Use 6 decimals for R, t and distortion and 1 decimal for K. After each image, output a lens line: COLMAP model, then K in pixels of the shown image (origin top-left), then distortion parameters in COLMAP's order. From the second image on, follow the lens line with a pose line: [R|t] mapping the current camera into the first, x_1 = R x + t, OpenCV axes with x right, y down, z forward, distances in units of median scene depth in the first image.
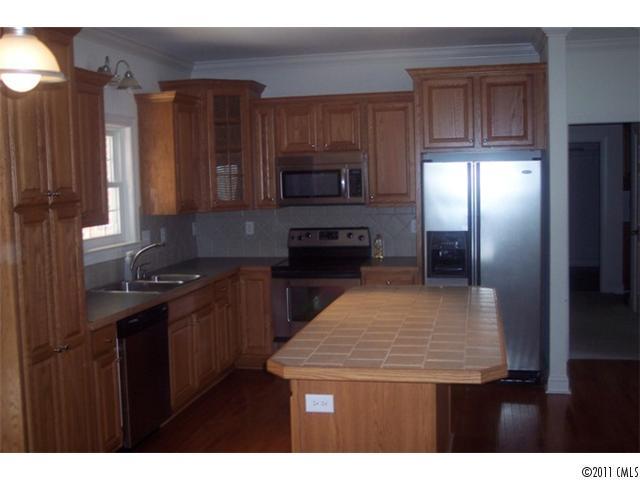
lens RADIAL K [[737.2, 0, 320.0], [0, 737.2, 240.0], [0, 0, 1]] dist [-0.004629, -0.009261]
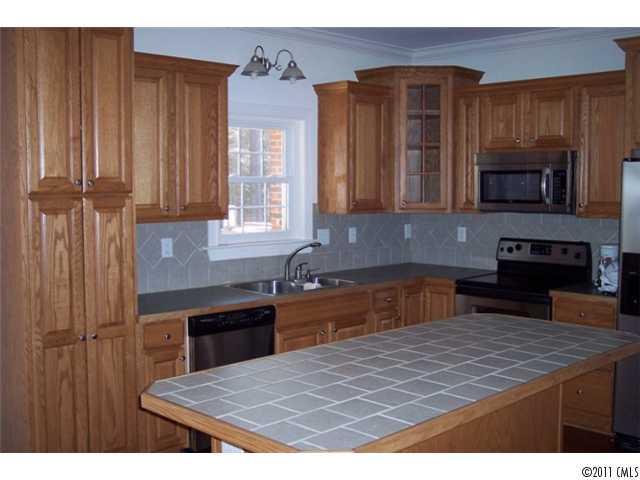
lens RADIAL K [[757.1, 0, 320.0], [0, 757.1, 240.0], [0, 0, 1]] dist [-0.029276, -0.022941]
pose [[0.857606, 0.071008, -0.509381, 0.245530], [-0.072548, 0.997222, 0.016870, -0.014151], [0.509164, 0.022486, 0.860376, 0.154698]]
